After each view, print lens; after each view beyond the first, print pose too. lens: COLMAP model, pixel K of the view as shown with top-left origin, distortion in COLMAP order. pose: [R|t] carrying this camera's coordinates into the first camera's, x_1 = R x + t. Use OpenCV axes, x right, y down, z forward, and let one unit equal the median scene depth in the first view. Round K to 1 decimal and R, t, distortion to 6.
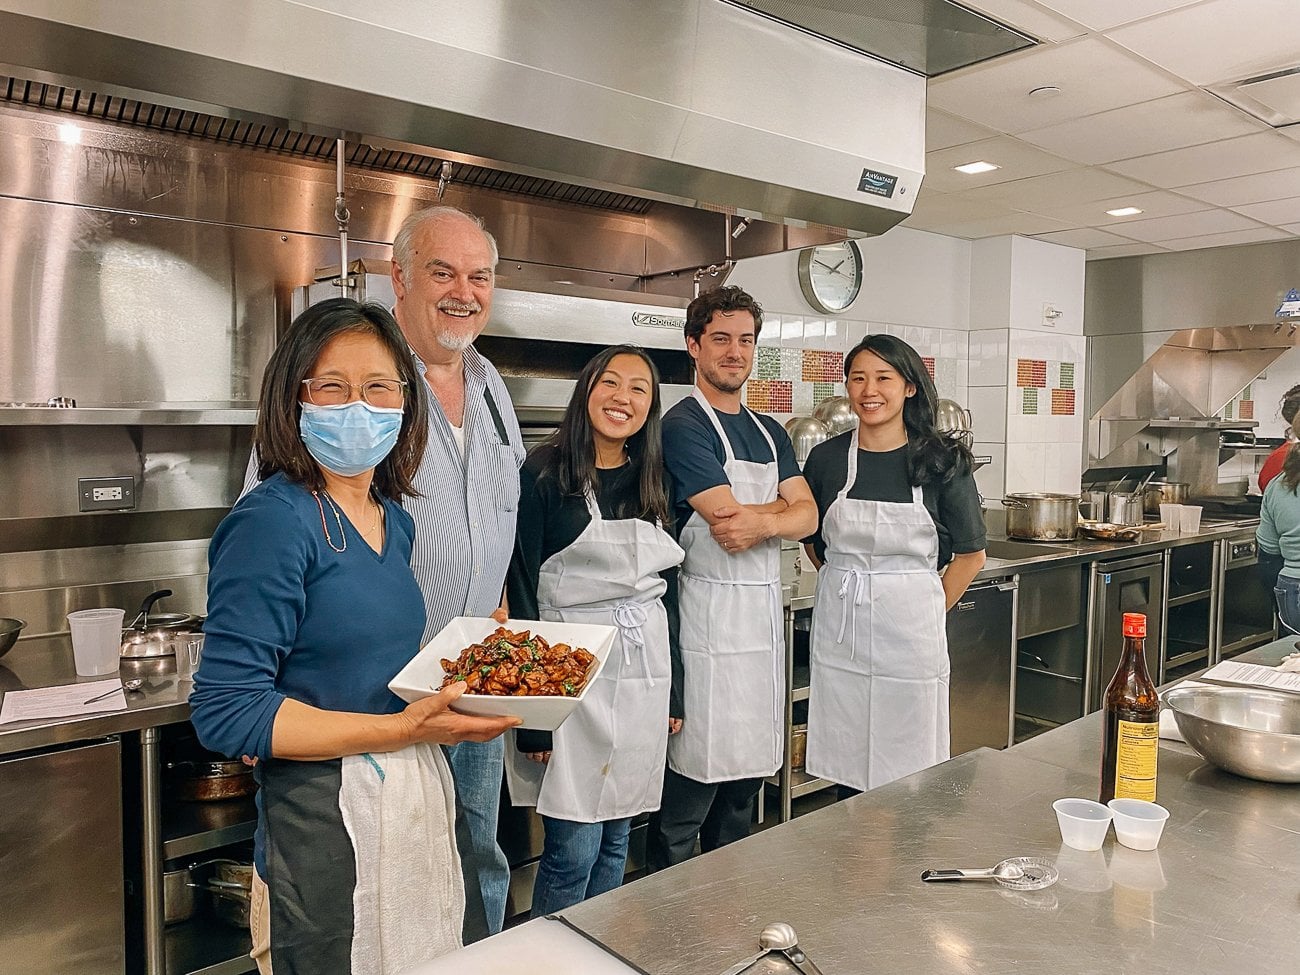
lens RADIAL K [[999.9, 0, 650.0], [0, 999.9, 487.5], [0, 0, 1]] dist [0.028816, -0.005798]
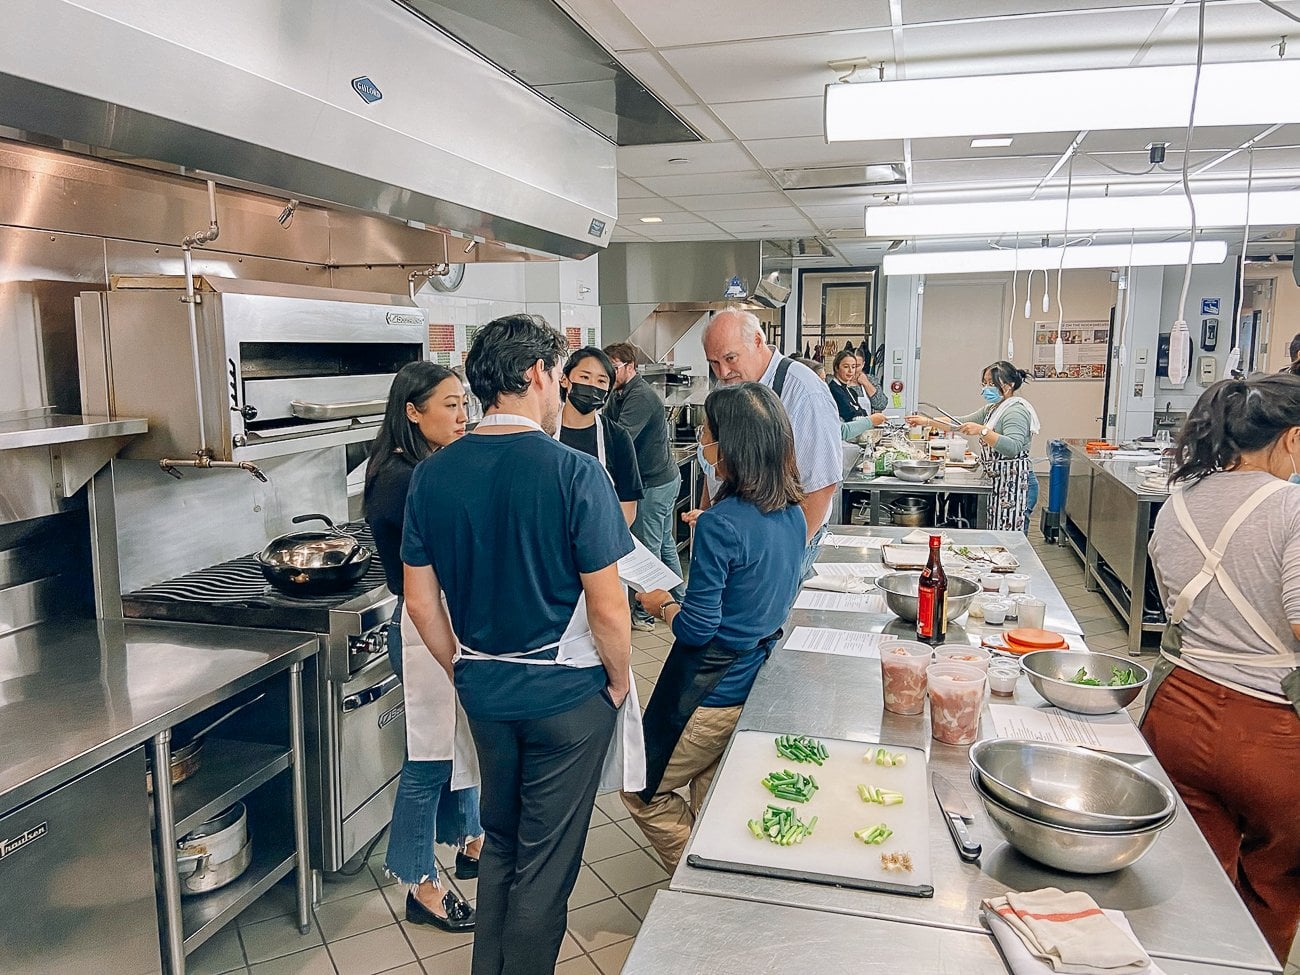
lens RADIAL K [[999.9, 0, 650.0], [0, 999.9, 487.5], [0, 0, 1]] dist [0.028816, -0.005798]
pose [[0.826682, -0.085330, 0.556162, -0.413385], [0.040178, 0.994863, 0.092919, -0.069012], [-0.561233, -0.054469, 0.825863, -0.129121]]
